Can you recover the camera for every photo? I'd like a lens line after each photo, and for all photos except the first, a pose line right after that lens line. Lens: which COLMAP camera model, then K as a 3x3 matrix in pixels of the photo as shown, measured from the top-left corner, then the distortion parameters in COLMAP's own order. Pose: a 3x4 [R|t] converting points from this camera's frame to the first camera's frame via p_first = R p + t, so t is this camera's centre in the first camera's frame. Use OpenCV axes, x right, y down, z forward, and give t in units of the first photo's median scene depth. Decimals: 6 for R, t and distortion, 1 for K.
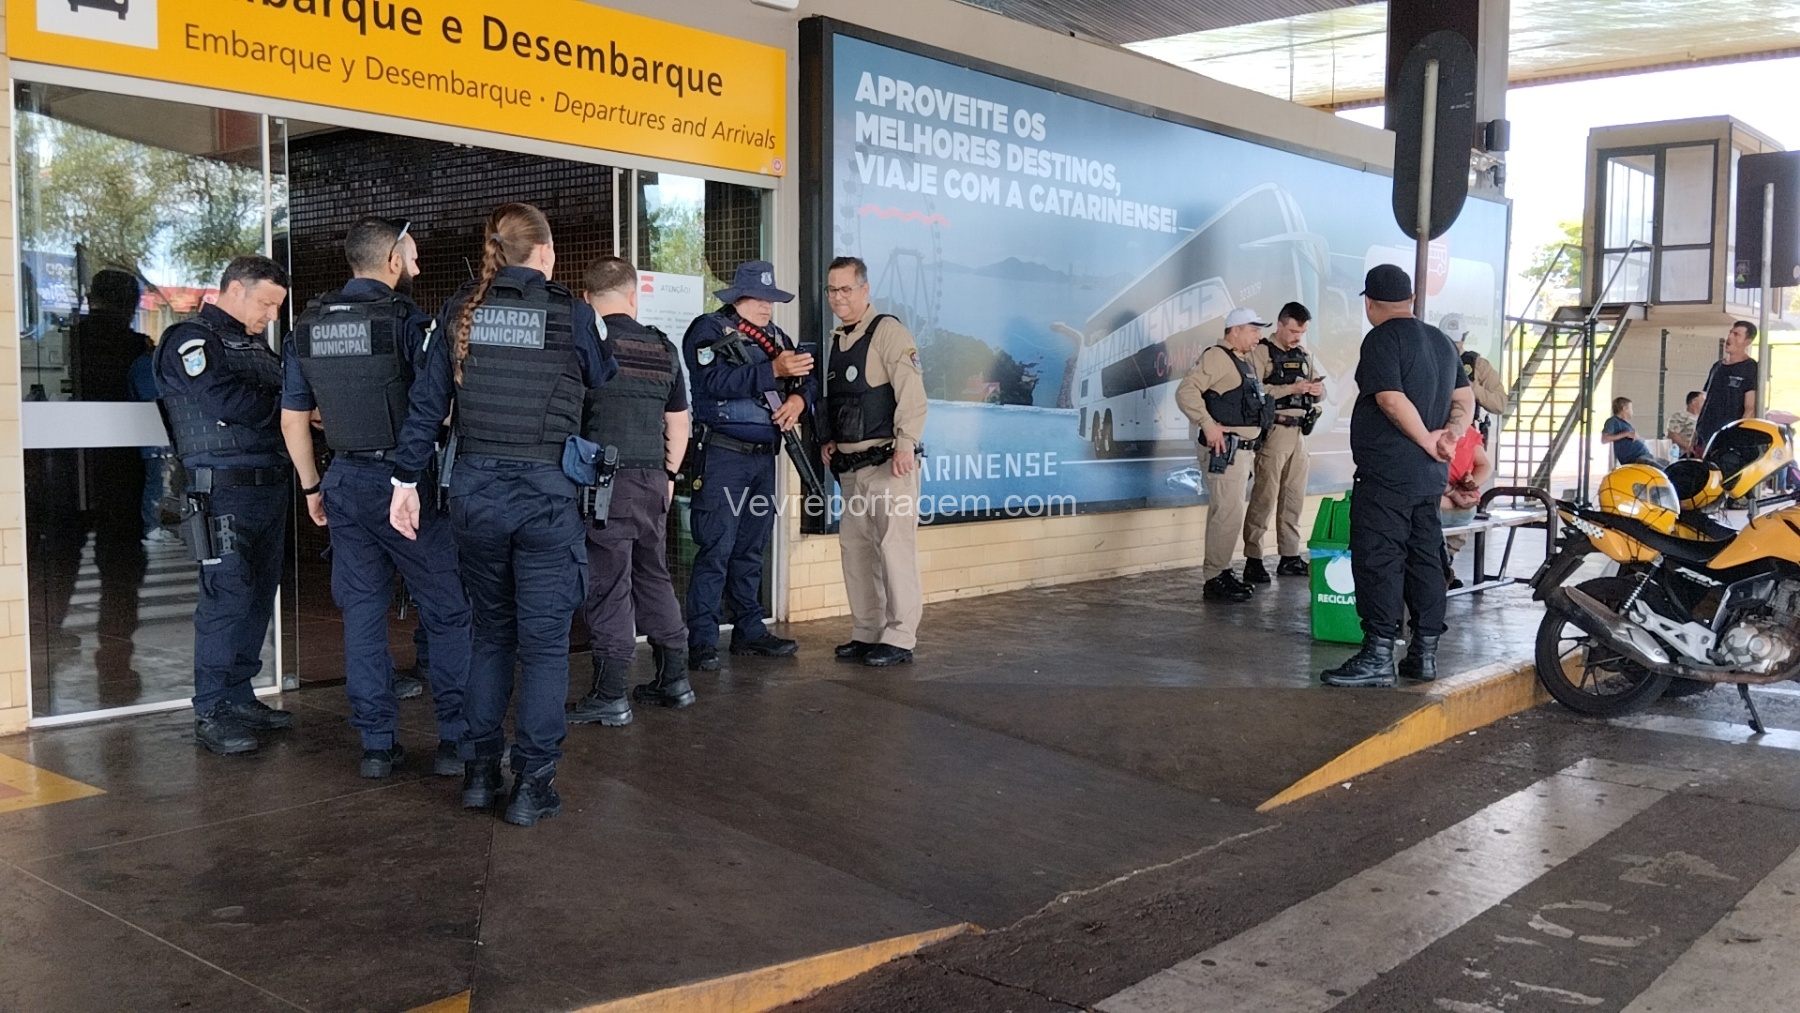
lens RADIAL K [[1587.7, 0, 892.3], [0, 1587.7, 507.6], [0, 0, 1]] dist [0.139161, -0.276975]
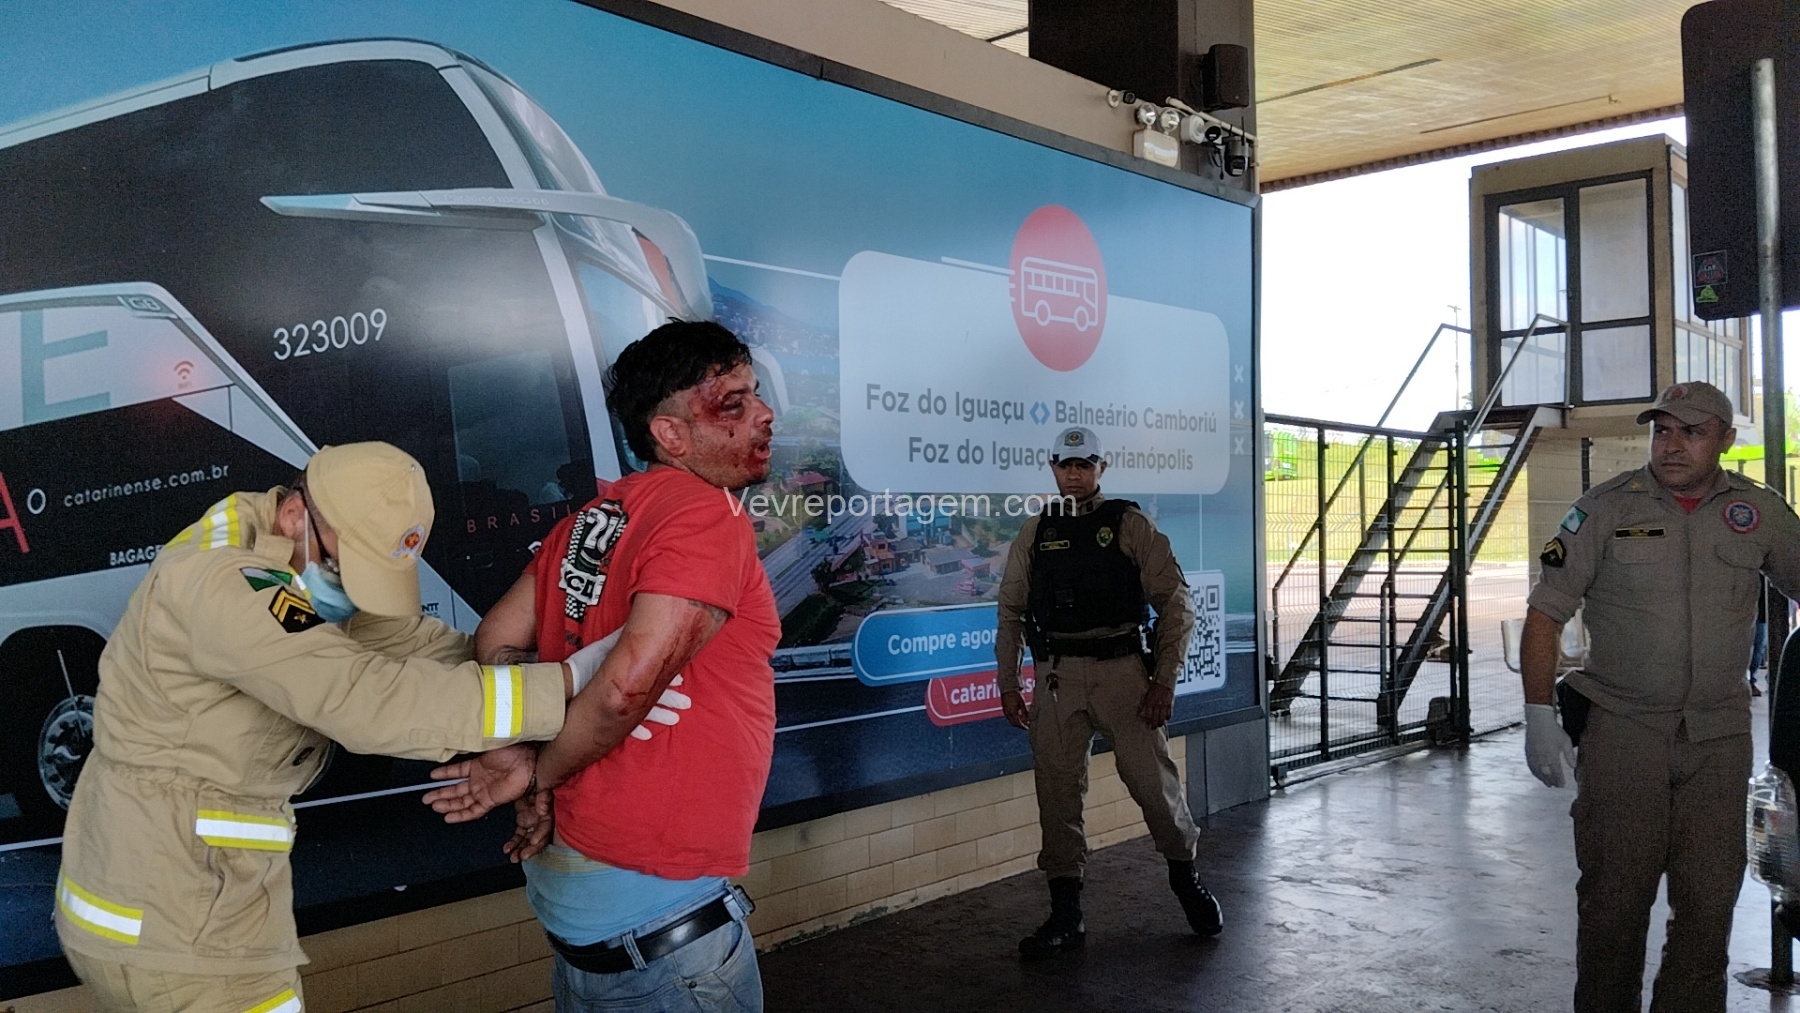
lens RADIAL K [[1497.8, 0, 900.8], [0, 1497.8, 523.7], [0, 0, 1]] dist [0.117407, -0.237454]
pose [[0.999609, -0.027964, -0.000083, 0.181585], [0.027873, 0.996603, -0.077495, -0.032768], [0.002249, 0.077463, 0.996993, 0.353819]]
